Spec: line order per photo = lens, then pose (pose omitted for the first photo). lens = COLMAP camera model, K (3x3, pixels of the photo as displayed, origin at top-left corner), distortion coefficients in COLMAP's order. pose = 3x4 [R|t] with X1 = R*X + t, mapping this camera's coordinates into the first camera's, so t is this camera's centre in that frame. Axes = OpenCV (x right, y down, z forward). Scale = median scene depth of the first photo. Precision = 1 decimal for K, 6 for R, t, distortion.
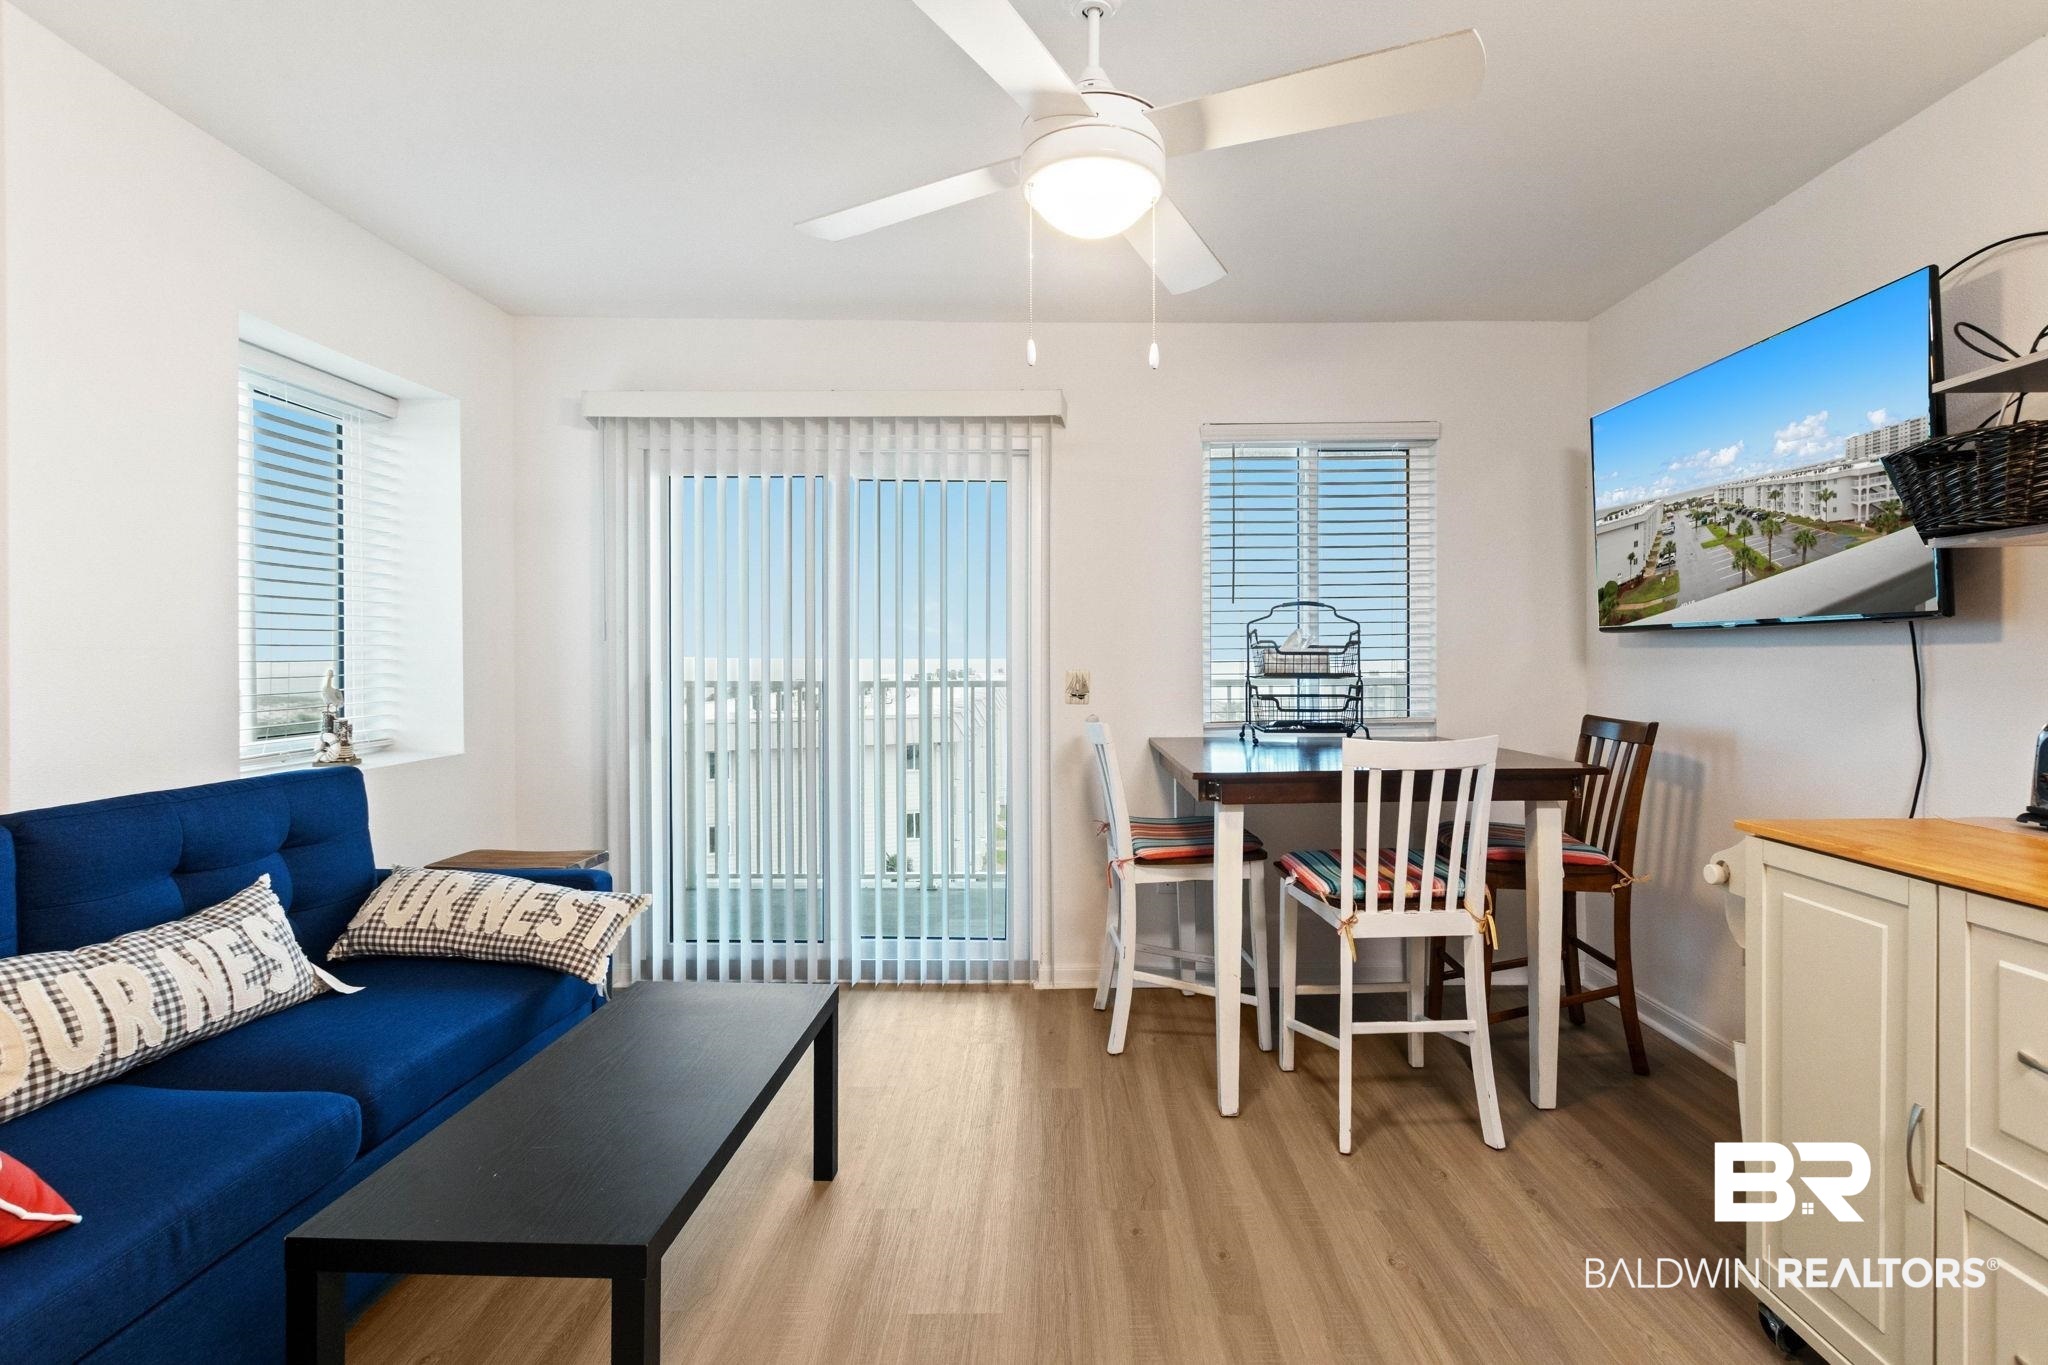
lens RADIAL K [[965.7, 0, 1031.1], [0, 965.7, 664.6], [0, 0, 1]] dist [0.009418, 0.000655]
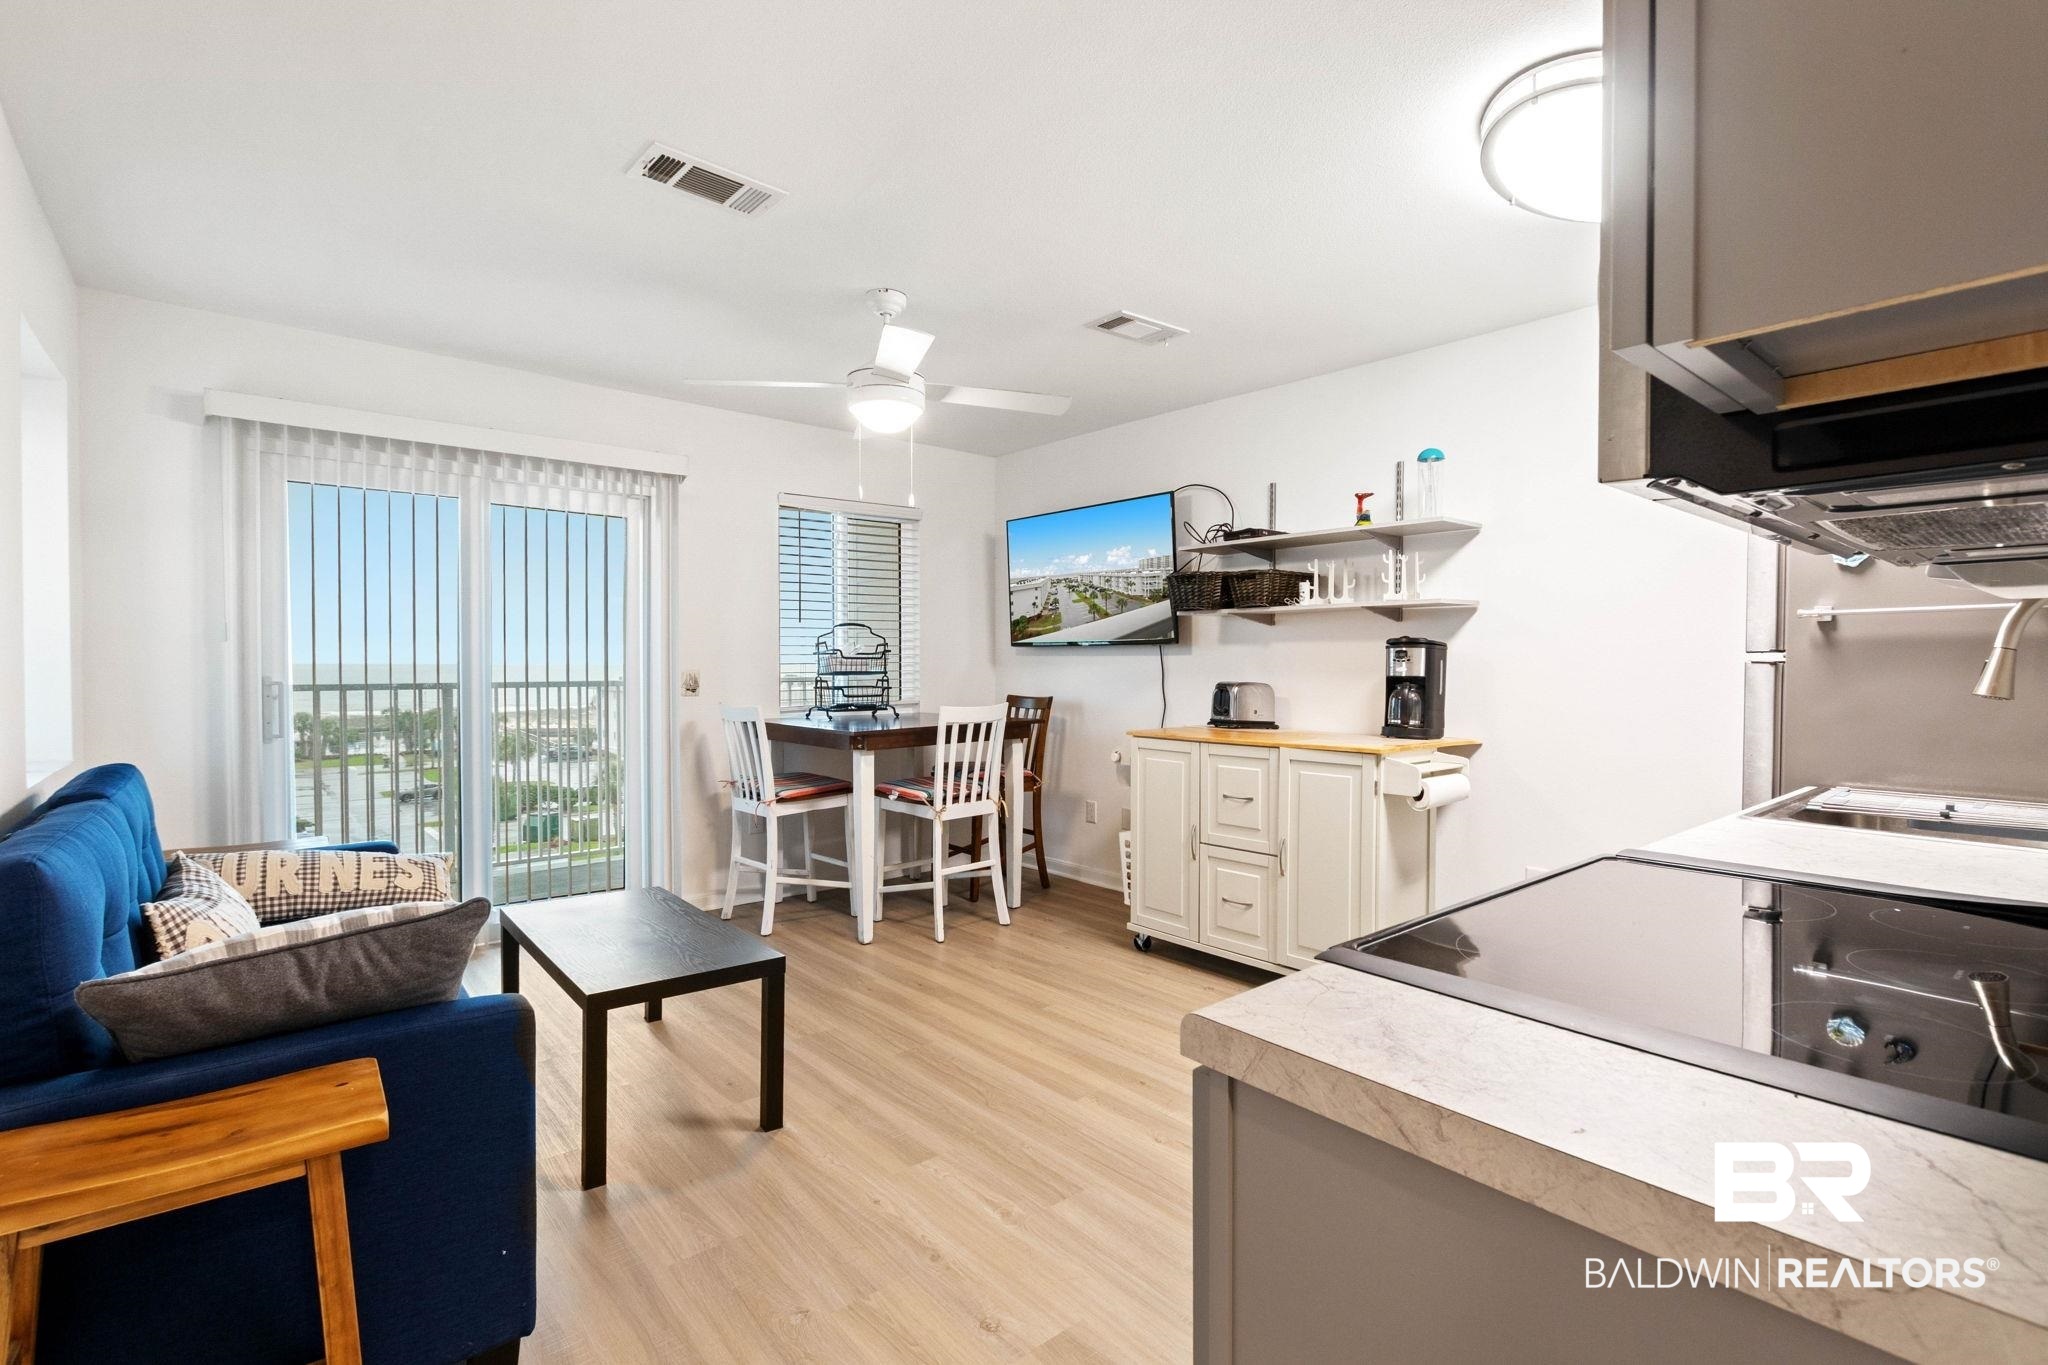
lens RADIAL K [[964.4, 0, 1013.9], [0, 964.4, 675.2], [0, 0, 1]] dist [-0.002584, -0.000028]
pose [[0.772552, -0.008278, 0.634898, -0.618108], [0.004035, 0.999959, 0.008128, 0.004856], [-0.634939, -0.003717, 0.772553, -0.395512]]
